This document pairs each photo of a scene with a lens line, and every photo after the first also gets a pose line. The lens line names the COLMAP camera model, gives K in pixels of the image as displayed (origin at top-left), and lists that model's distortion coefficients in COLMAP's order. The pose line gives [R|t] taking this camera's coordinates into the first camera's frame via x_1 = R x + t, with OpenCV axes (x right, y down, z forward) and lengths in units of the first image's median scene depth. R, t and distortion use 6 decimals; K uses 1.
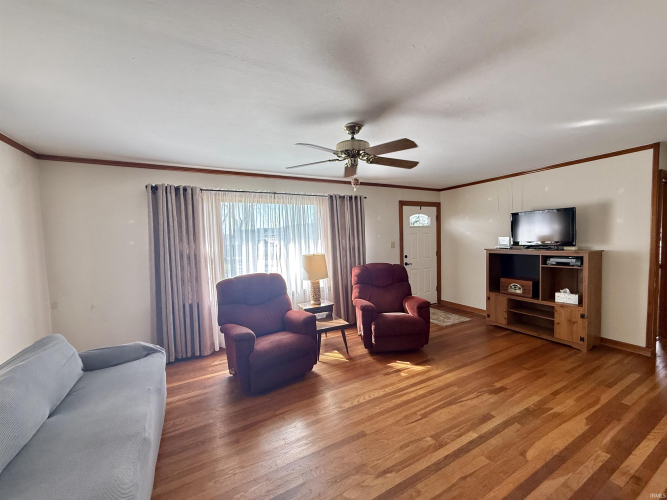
lens RADIAL K [[265.0, 0, 331.6], [0, 265.0, 252.5], [0, 0, 1]] dist [-0.001634, 0.000443]
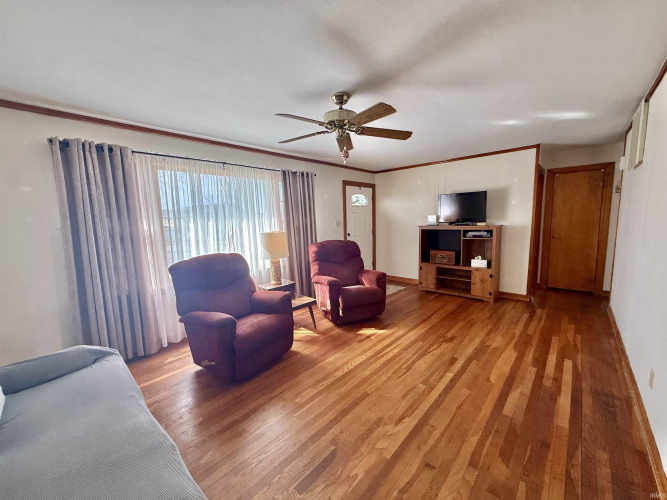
lens RADIAL K [[265.0, 0, 331.6], [0, 265.0, 252.5], [0, 0, 1]] dist [-0.001634, 0.000443]
pose [[0.944016, -0.040416, 0.327416, -0.198494], [0.019826, 0.997624, 0.065984, 0.023399], [-0.329305, -0.055798, 0.942574, 0.039493]]
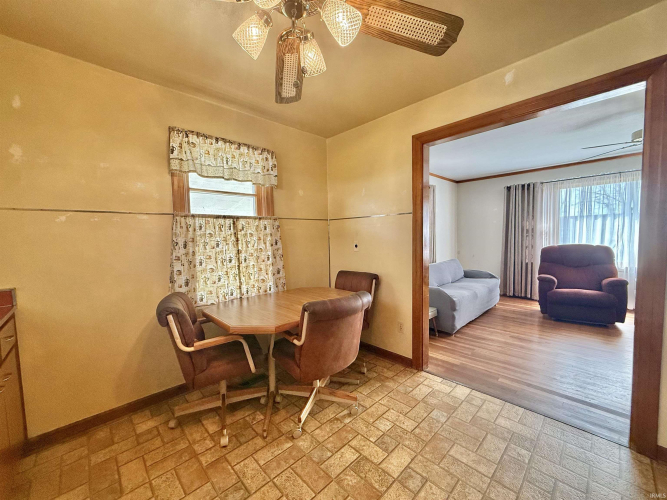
lens RADIAL K [[265.0, 0, 331.9], [0, 265.0, 250.6], [0, 0, 1]] dist [-0.001634, 0.000443]
pose [[0.276616, 0.076684, -0.957916, 0.574233], [-0.039348, 0.996879, 0.068440, 0.069250], [0.960175, 0.018760, 0.278770, -0.460231]]
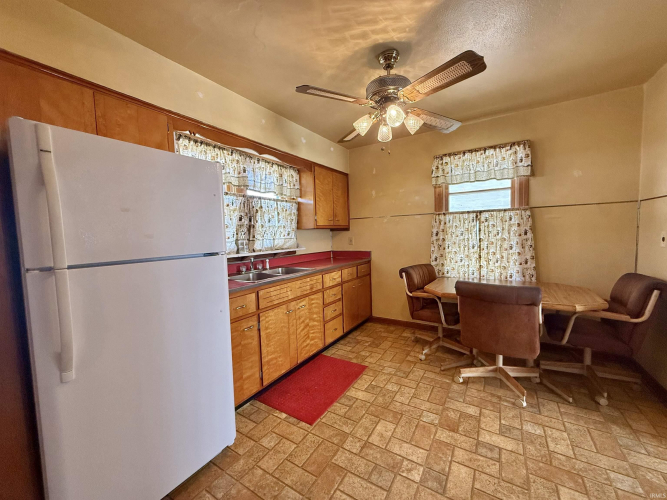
lens RADIAL K [[265.0, 0, 331.5], [0, 265.0, 251.3], [0, 0, 1]] dist [-0.001634, 0.000443]
pose [[-0.864323, 0.091885, -0.494473, 0.666406], [0.029592, 0.990757, 0.132380, 0.039600], [0.502066, 0.099787, -0.859053, -0.010261]]
